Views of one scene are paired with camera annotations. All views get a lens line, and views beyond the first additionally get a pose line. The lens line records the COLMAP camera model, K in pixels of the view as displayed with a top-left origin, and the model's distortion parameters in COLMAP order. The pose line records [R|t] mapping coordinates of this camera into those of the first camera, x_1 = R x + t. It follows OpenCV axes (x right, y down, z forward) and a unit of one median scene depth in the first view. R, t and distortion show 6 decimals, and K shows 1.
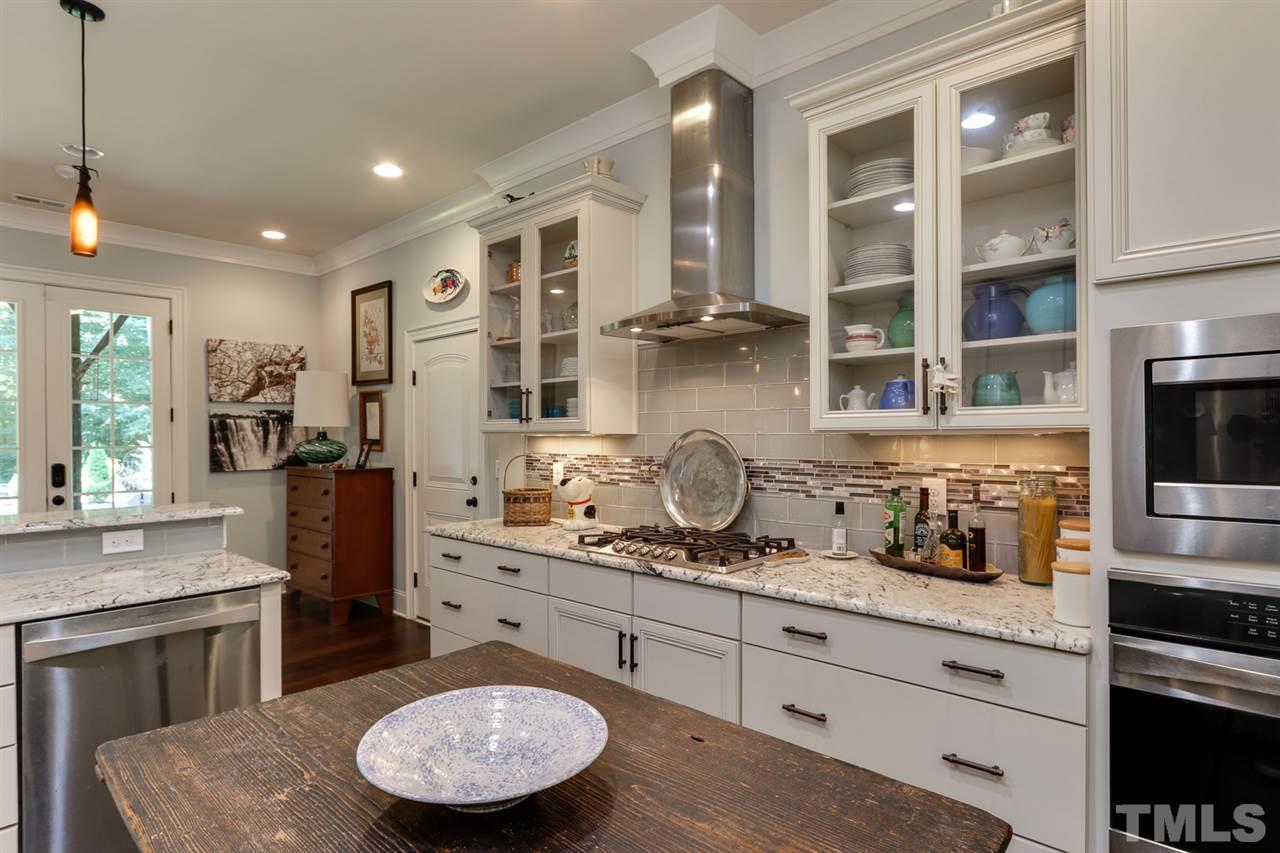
lens RADIAL K [[655.4, 0, 604.7], [0, 655.4, 432.9], [0, 0, 1]] dist [-0.003900, -0.000396]
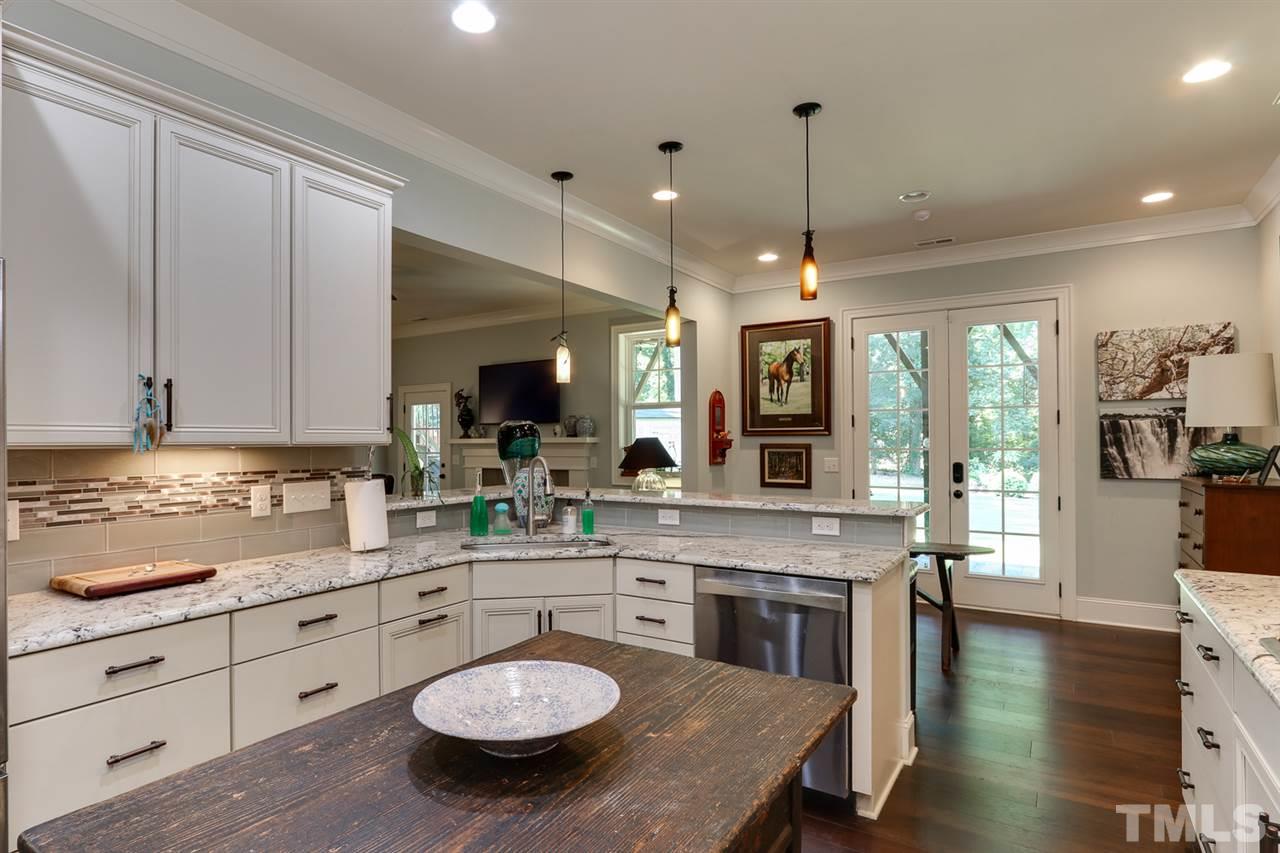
lens RADIAL K [[672.2, 0, 630.7], [0, 672.2, 440.9], [0, 0, 1]] dist [-0.003324, -0.000955]
pose [[0.214227, 0.005298, -0.976769, 0.174583], [0.006024, 0.999959, 0.006745, -0.002433], [0.976765, -0.007329, 0.214187, 0.153625]]
